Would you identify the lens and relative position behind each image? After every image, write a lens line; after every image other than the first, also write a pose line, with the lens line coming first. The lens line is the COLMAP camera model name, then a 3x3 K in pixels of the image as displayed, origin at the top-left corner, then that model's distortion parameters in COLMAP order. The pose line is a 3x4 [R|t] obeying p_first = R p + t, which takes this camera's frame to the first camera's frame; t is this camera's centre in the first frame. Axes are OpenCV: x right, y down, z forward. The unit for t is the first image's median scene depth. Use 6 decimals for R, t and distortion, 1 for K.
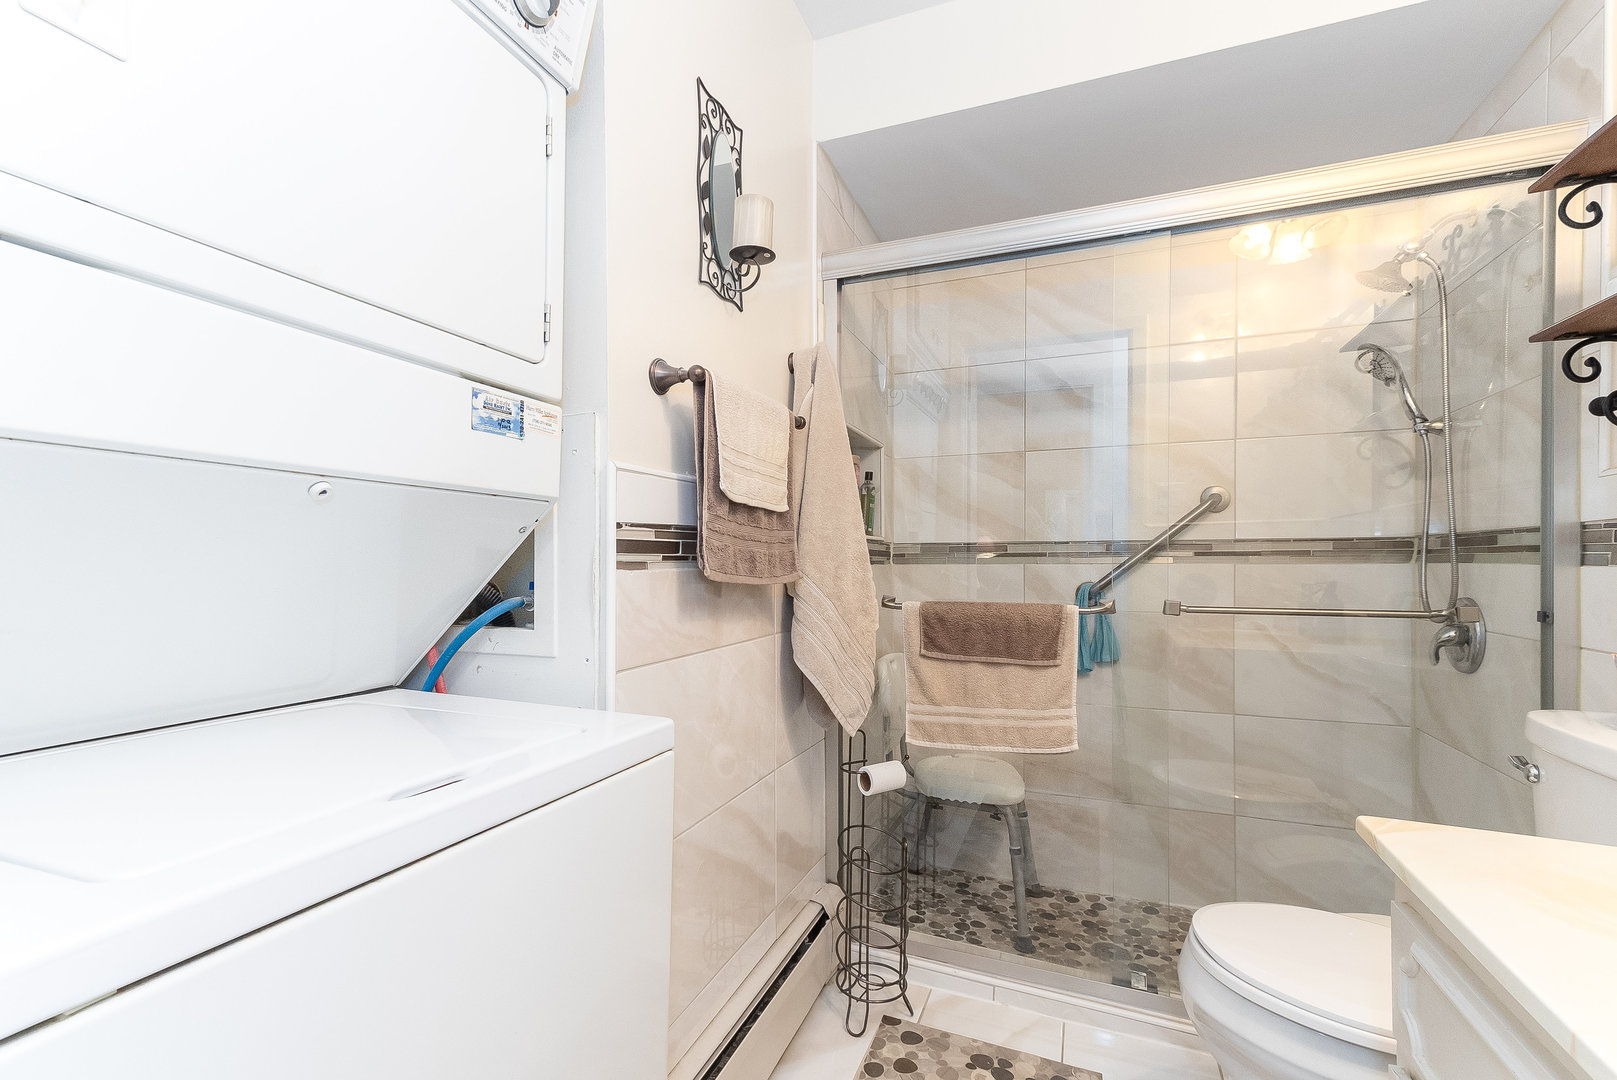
lens RADIAL K [[727.8, 0, 795.6], [0, 727.8, 541.9], [0, 0, 1]] dist [0.030178, -0.006036]
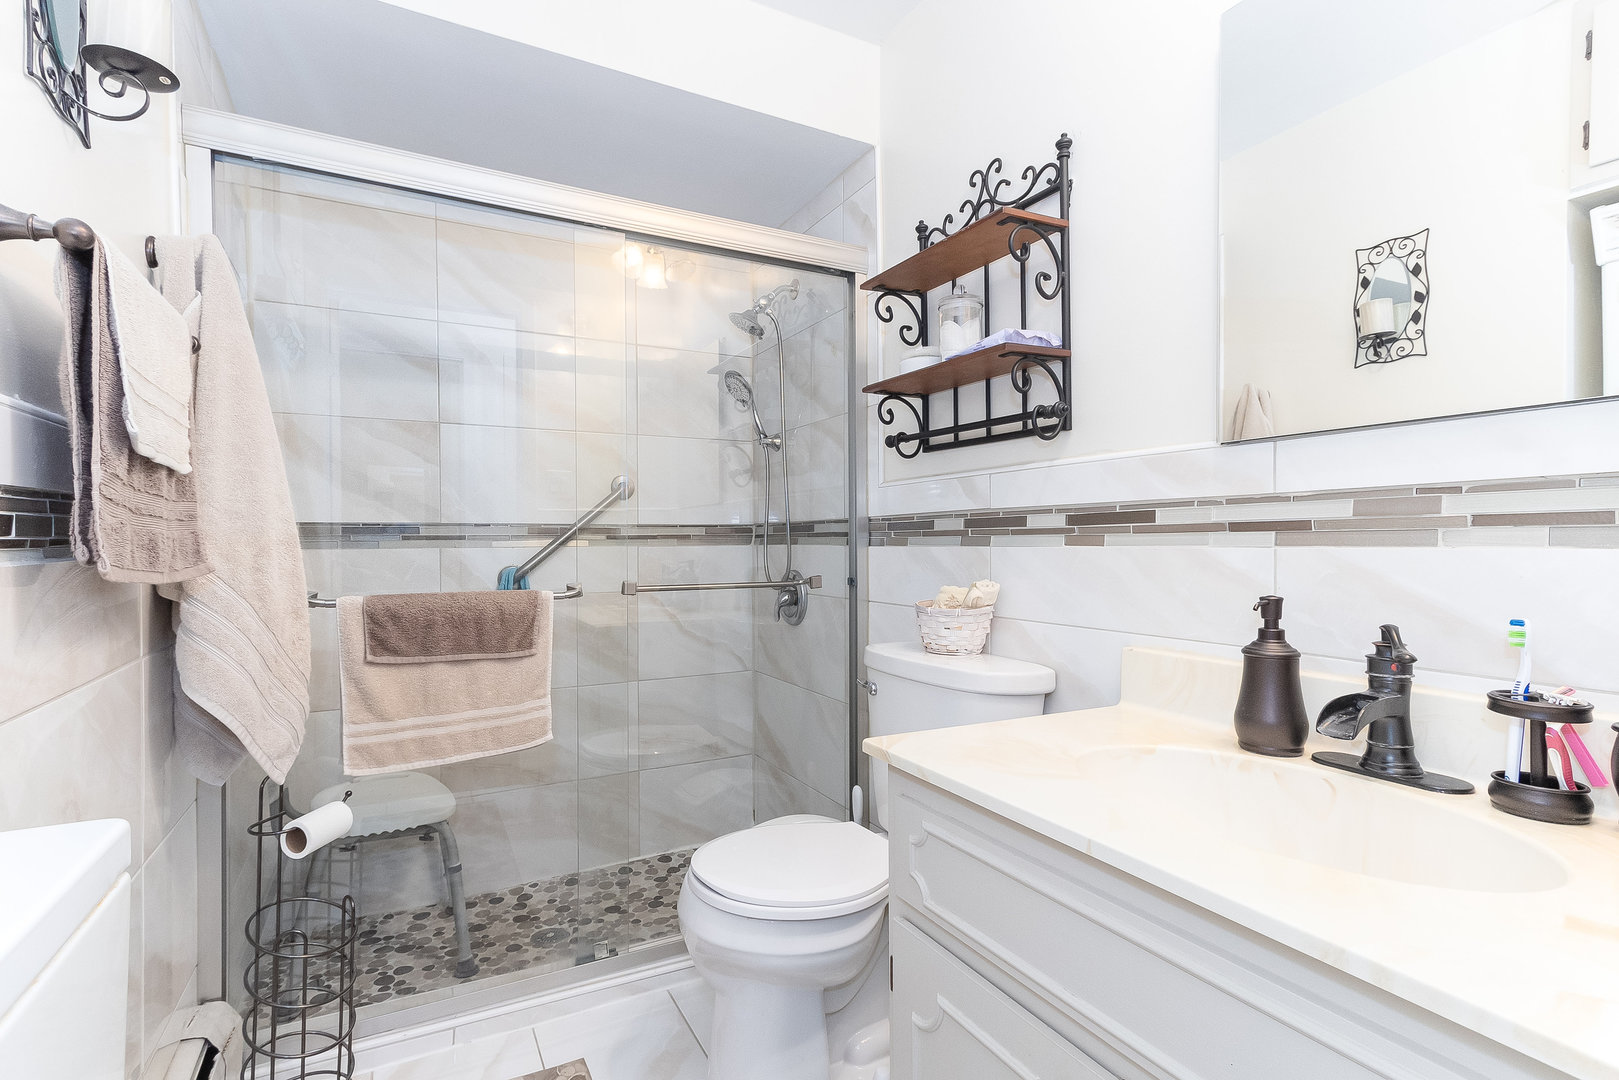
lens RADIAL K [[742.5, 0, 809.3], [0, 742.5, 529.6], [0, 0, 1]] dist [0.029430, -0.000424]
pose [[0.668584, 0.010558, 0.743562, -0.107496], [-0.015787, 0.999875, -0.000002, 0.000575], [-0.743469, -0.011738, 0.668667, 0.073819]]
